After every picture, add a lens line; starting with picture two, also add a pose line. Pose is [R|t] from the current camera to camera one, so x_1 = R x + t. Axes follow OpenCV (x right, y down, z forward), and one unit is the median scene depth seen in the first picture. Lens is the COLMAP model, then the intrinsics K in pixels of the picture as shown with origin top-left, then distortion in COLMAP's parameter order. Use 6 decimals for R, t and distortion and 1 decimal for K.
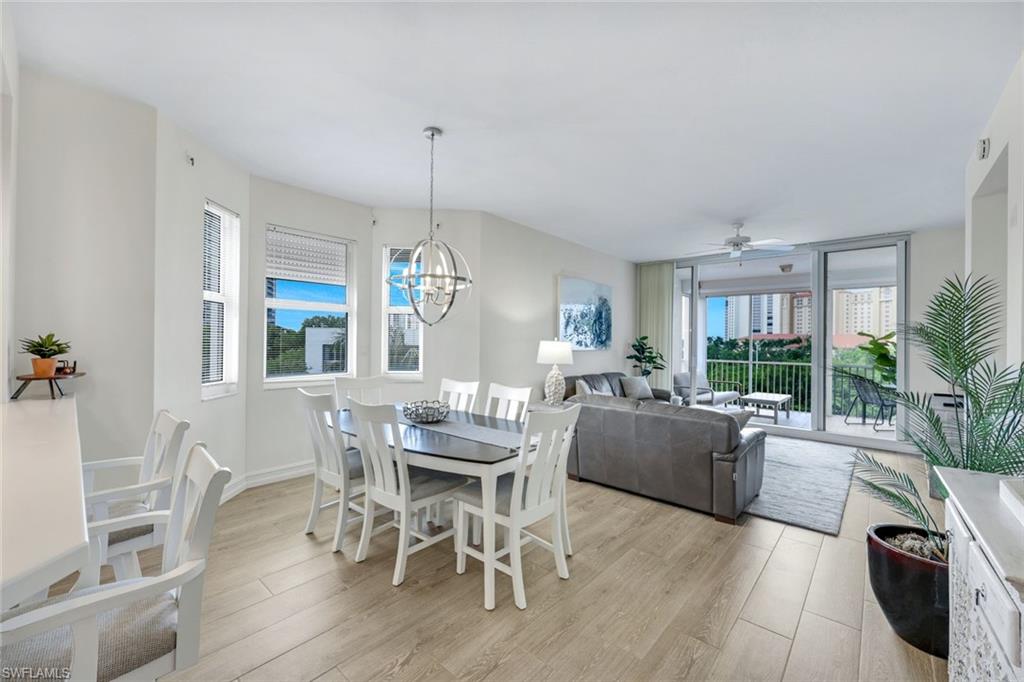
lens RADIAL K [[417.3, 0, 509.3], [0, 417.3, 341.3], [0, 0, 1]] dist [-0.001447, 0.000938]
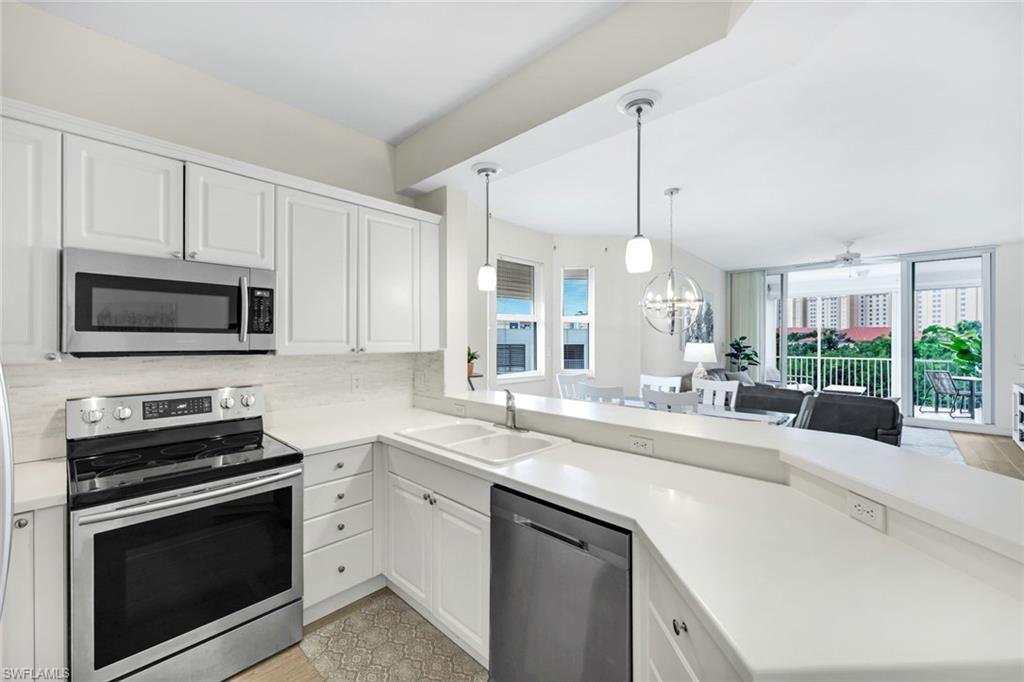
lens RADIAL K [[417.3, 0, 507.2], [0, 417.3, 338.4], [0, 0, 1]] dist [-0.001447, 0.000938]
pose [[0.999702, -0.011881, -0.021322, -0.287581], [0.011898, 0.999929, 0.000648, -0.014472], [0.021313, -0.000901, 0.999772, -0.147706]]
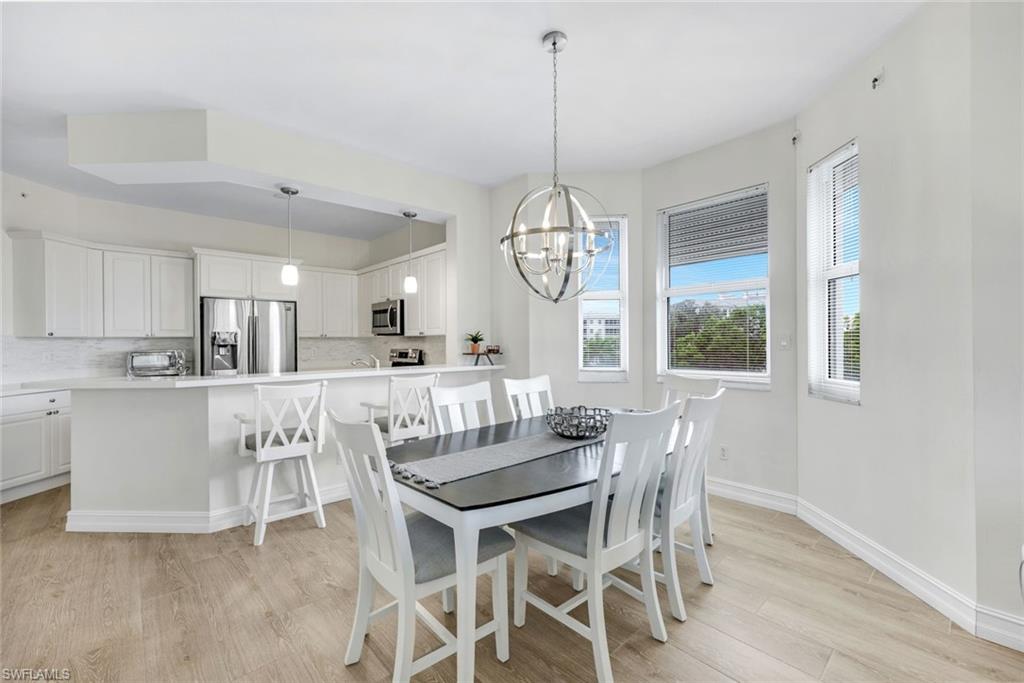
lens RADIAL K [[430.8, 0, 519.2], [0, 430.8, 344.2], [0, 0, 1]] dist [-0.006258, 0.000358]
pose [[-0.103330, -0.005280, -0.994633, 0.239863], [0.007260, 0.999955, -0.006062, 0.016015], [0.994621, -0.007847, -0.103287, 0.420310]]
